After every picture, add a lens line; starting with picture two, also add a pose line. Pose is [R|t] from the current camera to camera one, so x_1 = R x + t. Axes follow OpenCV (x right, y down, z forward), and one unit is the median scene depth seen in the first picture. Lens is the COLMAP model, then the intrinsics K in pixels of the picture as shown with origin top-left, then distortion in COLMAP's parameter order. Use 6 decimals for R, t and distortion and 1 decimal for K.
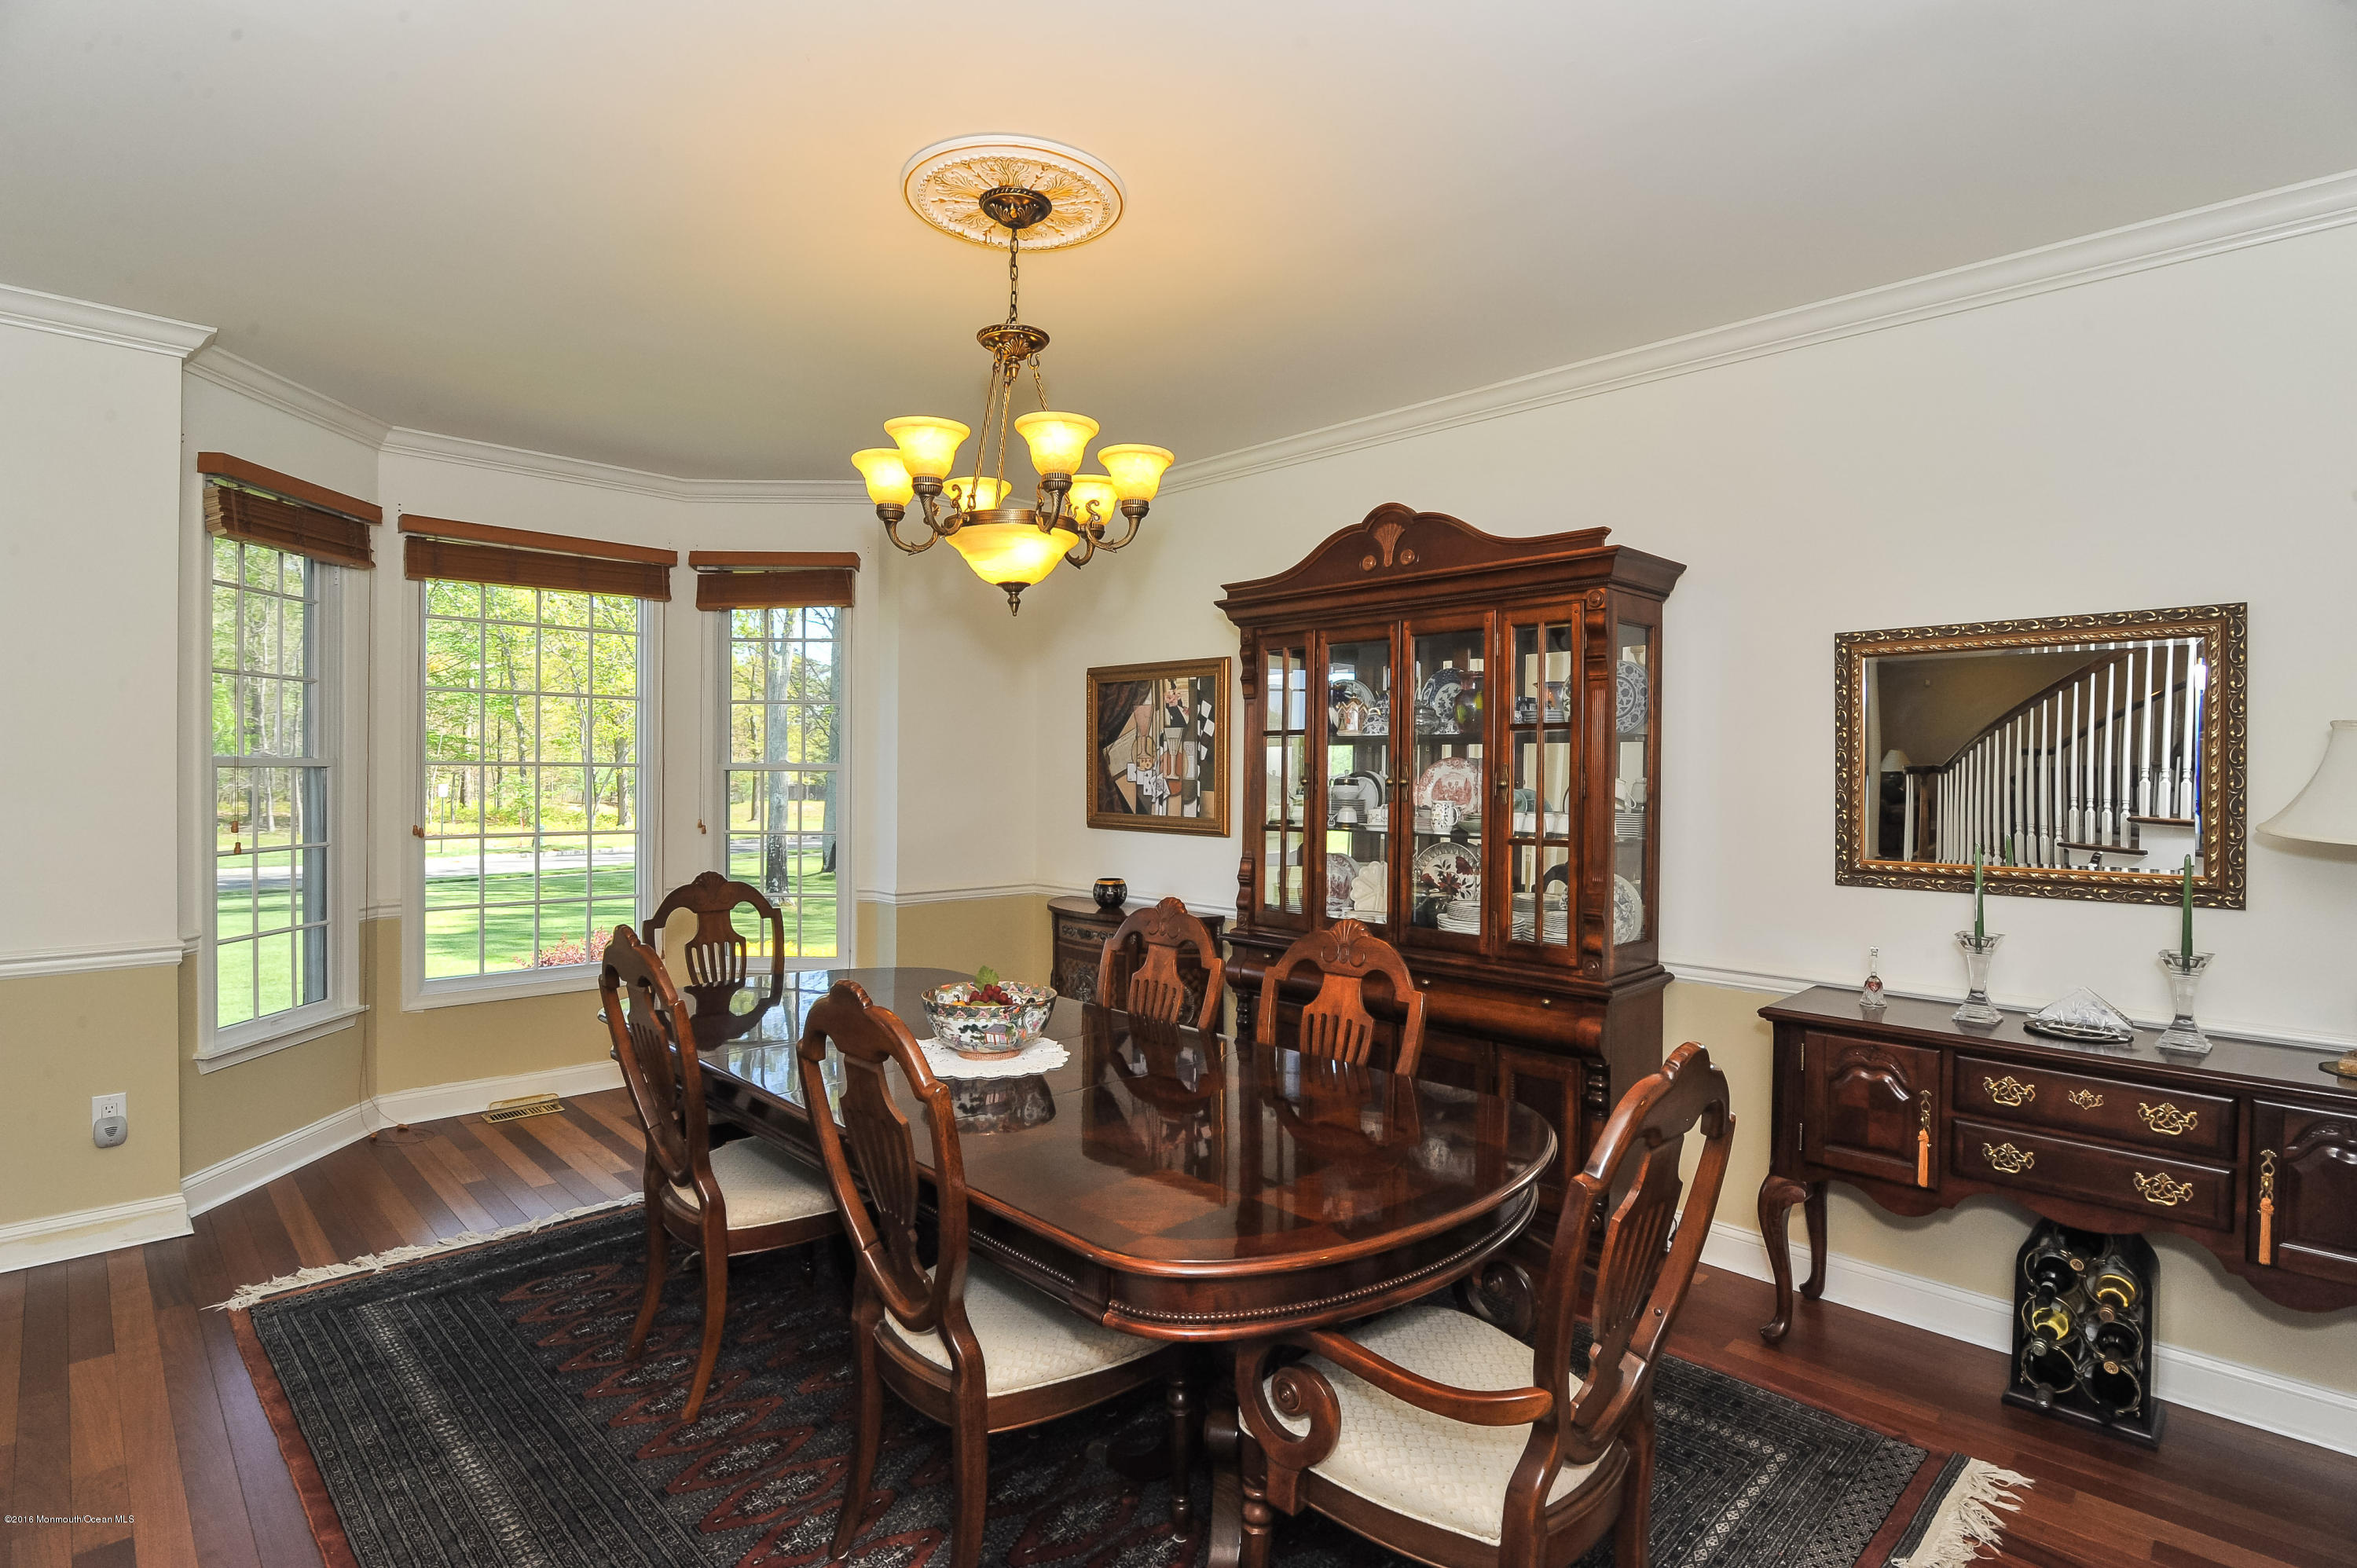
lens RADIAL K [[1143.4, 0, 1178.5], [0, 1143.4, 784.0], [0, 0, 1]] dist [-0.017968, -0.001574]
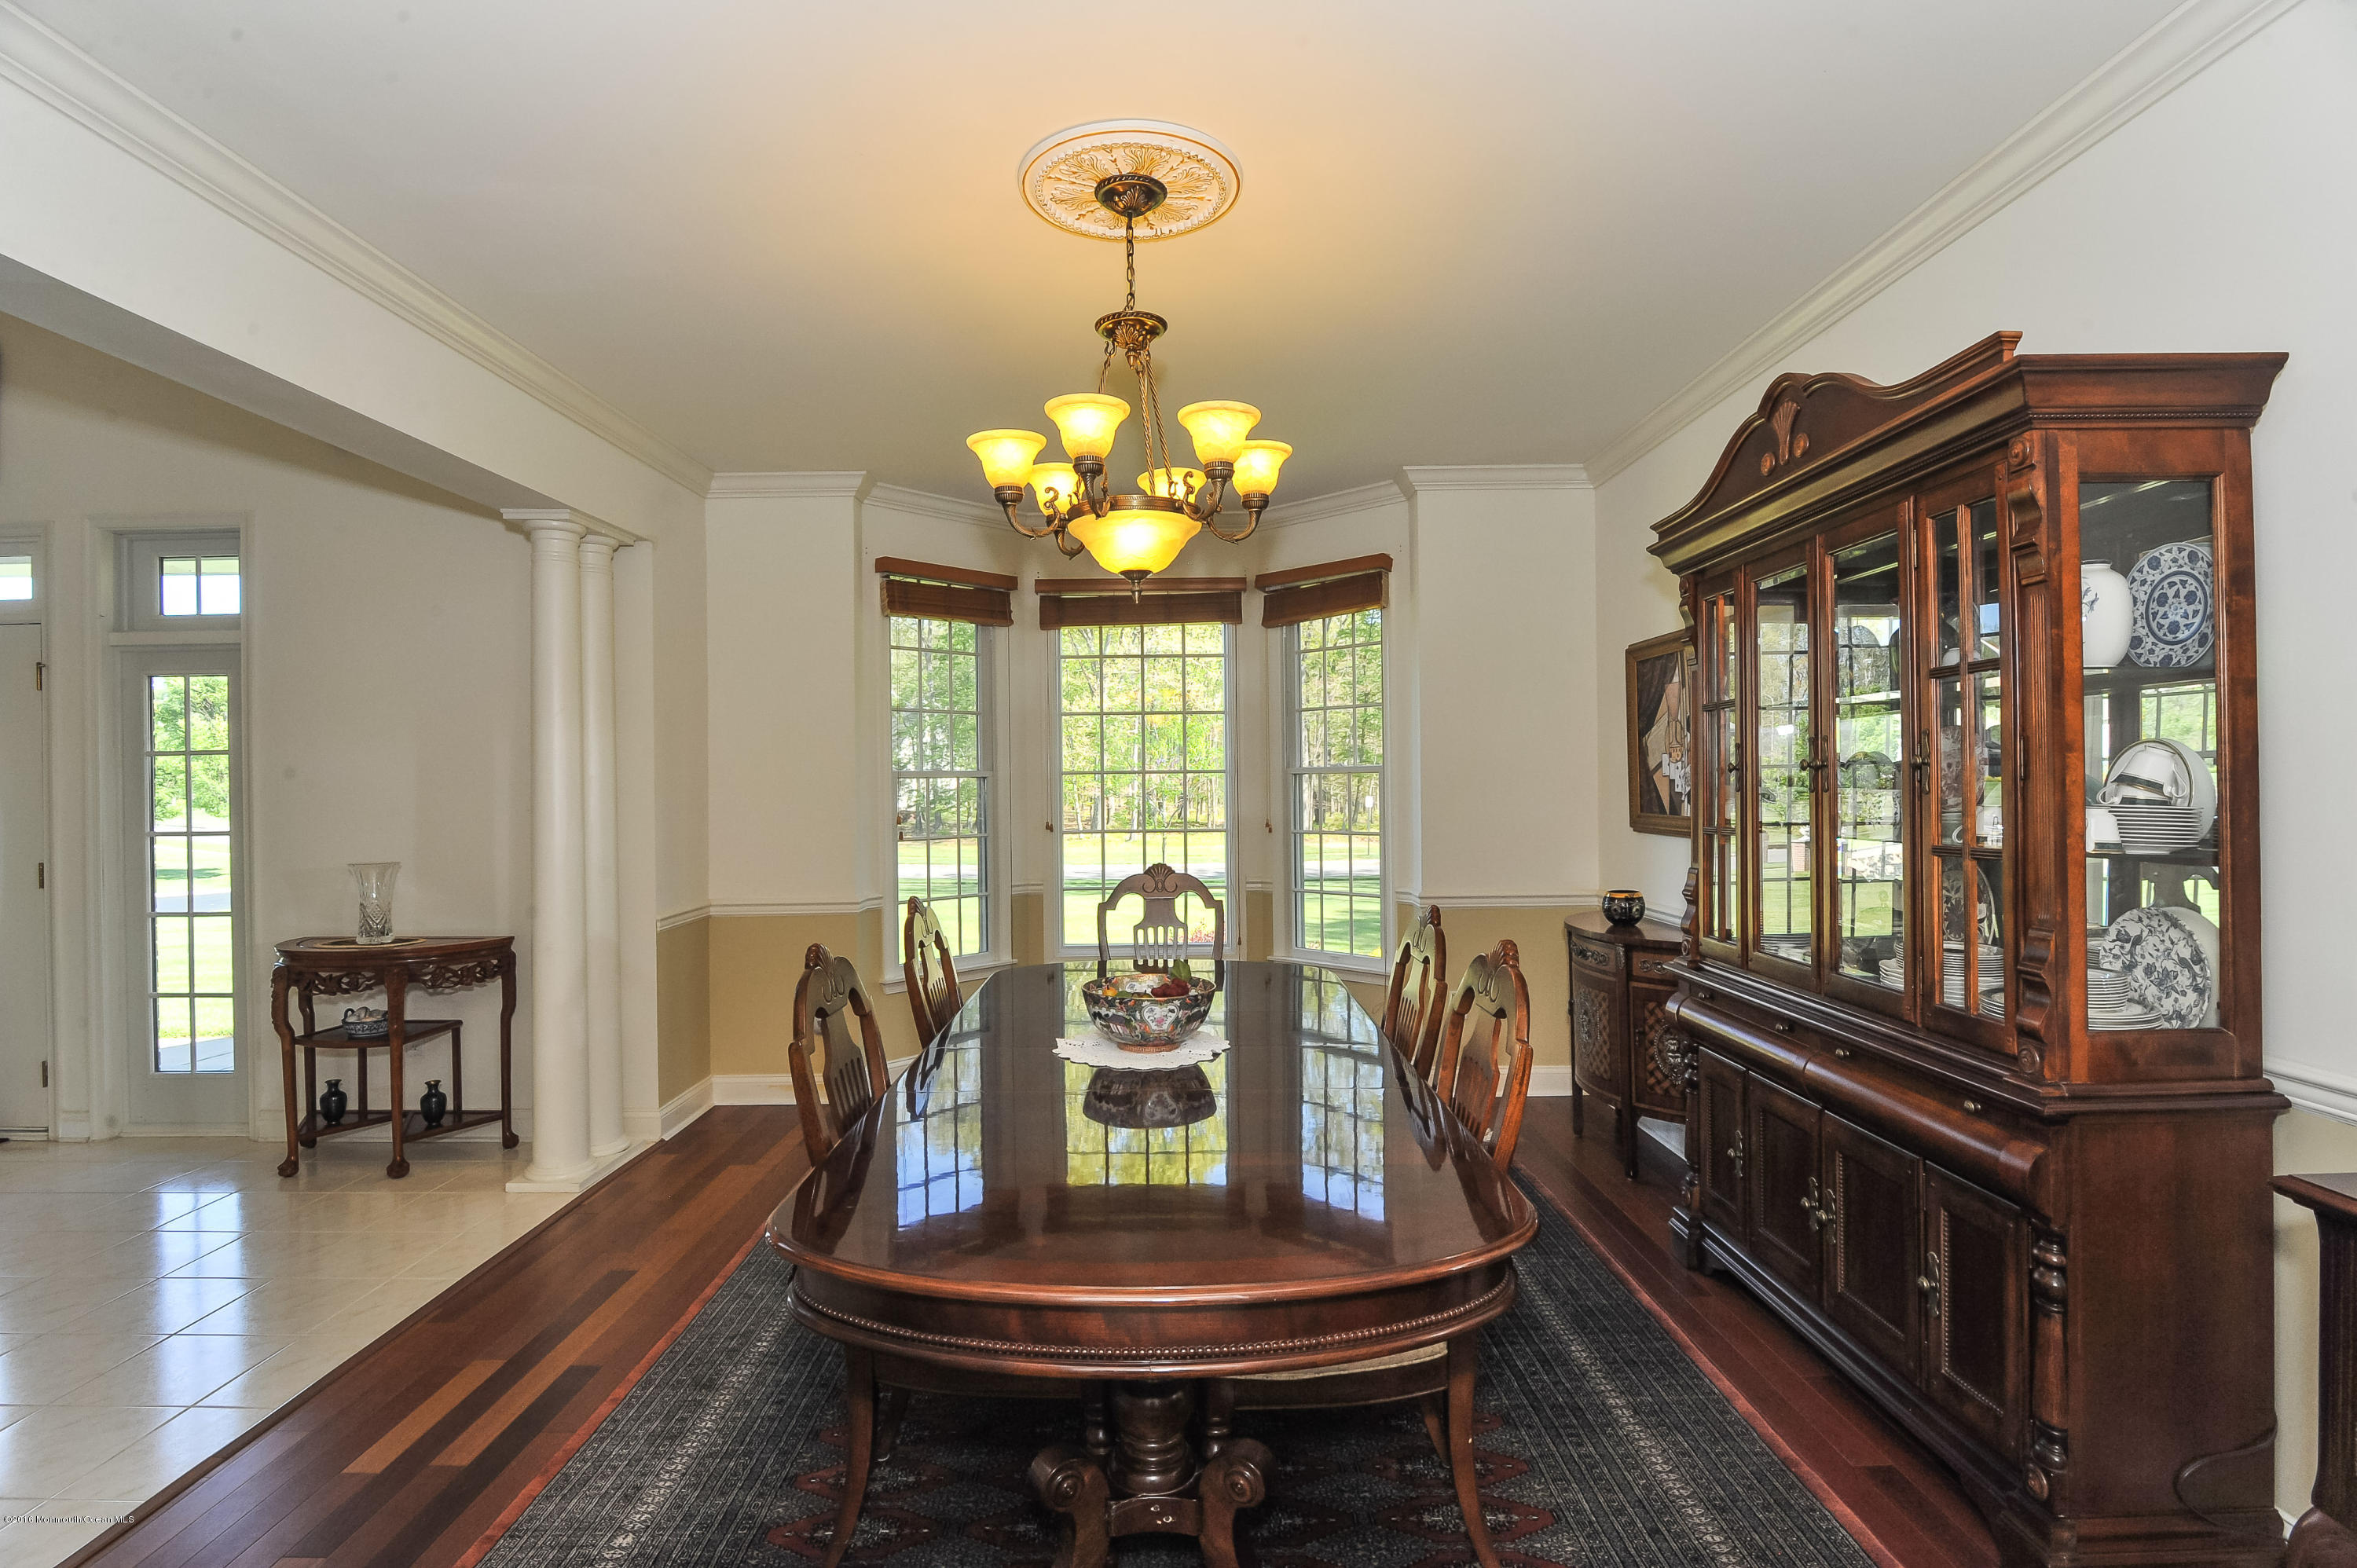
lens RADIAL K [[1143.4, 0, 1178.5], [0, 1143.4, 784.0], [0, 0, 1]] dist [-0.017968, -0.001574]
pose [[0.715809, -0.016981, -0.698090, 0.399149], [0.010868, 0.999854, -0.013178, 0.015316], [0.698212, 0.001846, 0.715889, 0.221169]]
